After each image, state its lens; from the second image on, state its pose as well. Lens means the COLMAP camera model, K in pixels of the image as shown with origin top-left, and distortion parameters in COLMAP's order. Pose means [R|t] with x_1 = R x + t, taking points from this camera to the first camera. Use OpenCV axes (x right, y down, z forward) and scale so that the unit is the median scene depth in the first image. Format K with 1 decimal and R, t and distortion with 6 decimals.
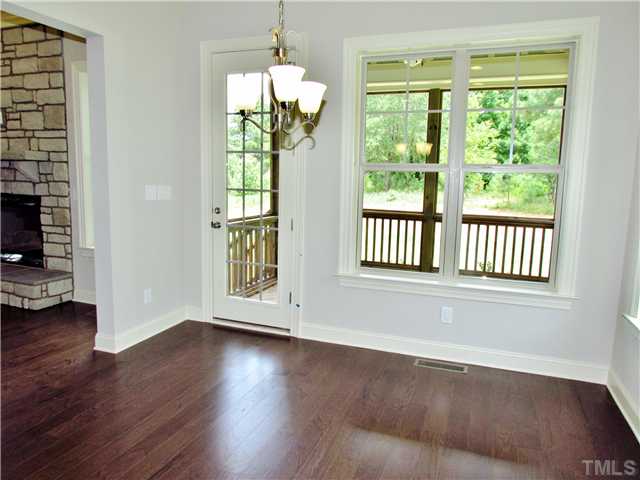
lens RADIAL K [[454.5, 0, 320.1], [0, 454.5, 240.8], [0, 0, 1]] dist [-0.023552, 0.004035]
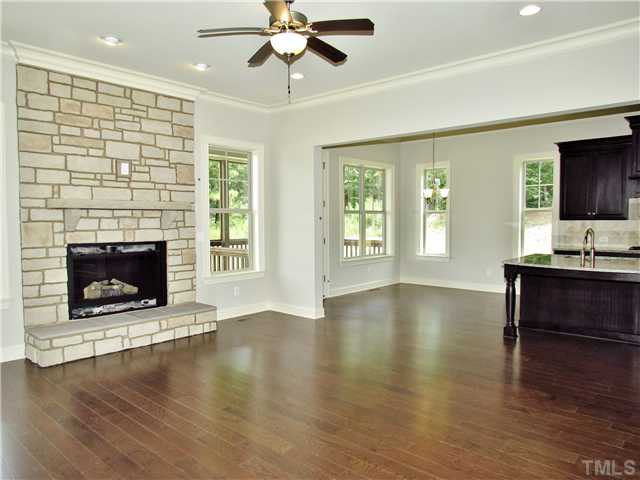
lens RADIAL K [[454.5, 0, 315.1], [0, 454.5, 242.1], [0, 0, 1]] dist [-0.023552, 0.004035]
pose [[0.374277, -0.078372, 0.923999, -1.553496], [0.141791, 0.989542, 0.026498, -0.074470], [-0.916413, 0.121097, 0.381475, 0.227486]]
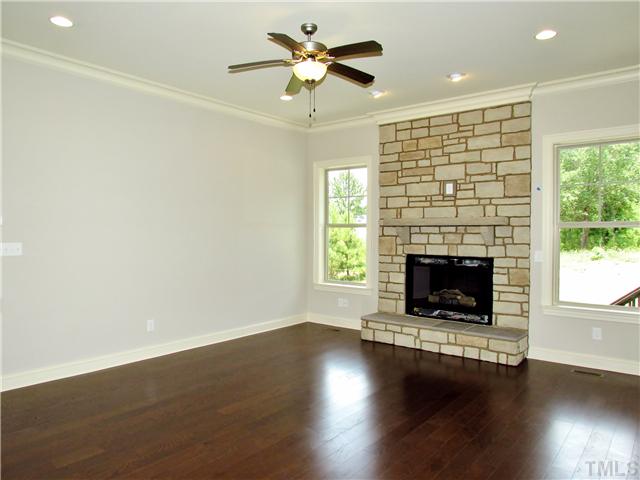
lens RADIAL K [[454.5, 0, 320.7], [0, 454.5, 244.1], [0, 0, 1]] dist [-0.023552, 0.004035]
pose [[0.949169, -0.018714, -0.314209, -0.678575], [-0.020427, 0.992465, -0.120814, 0.008453], [0.314103, 0.121091, 0.941635, -0.161332]]
